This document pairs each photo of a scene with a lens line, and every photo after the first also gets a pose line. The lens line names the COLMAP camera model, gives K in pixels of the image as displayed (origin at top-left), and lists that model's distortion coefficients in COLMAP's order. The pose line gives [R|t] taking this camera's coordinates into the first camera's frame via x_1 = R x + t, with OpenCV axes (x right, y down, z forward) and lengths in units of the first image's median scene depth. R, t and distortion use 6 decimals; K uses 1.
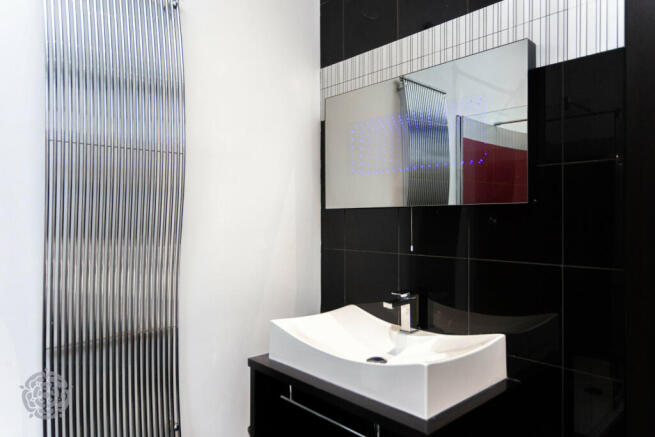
lens RADIAL K [[441.9, 0, 327.5], [0, 441.9, 218.5], [0, 0, 1]] dist [-0.000411, -0.000117]
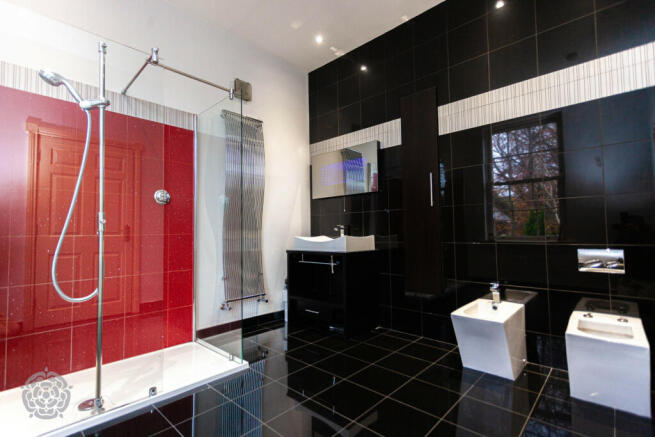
lens RADIAL K [[309.1, 0, 319.3], [0, 309.1, 216.8], [0, 0, 1]] dist [0.003221, 0.000483]
pose [[0.998358, -0.007608, 0.056771, -0.077916], [0.010487, 0.998665, -0.050586, 0.199798], [-0.056310, 0.051098, 0.997105, -0.921253]]
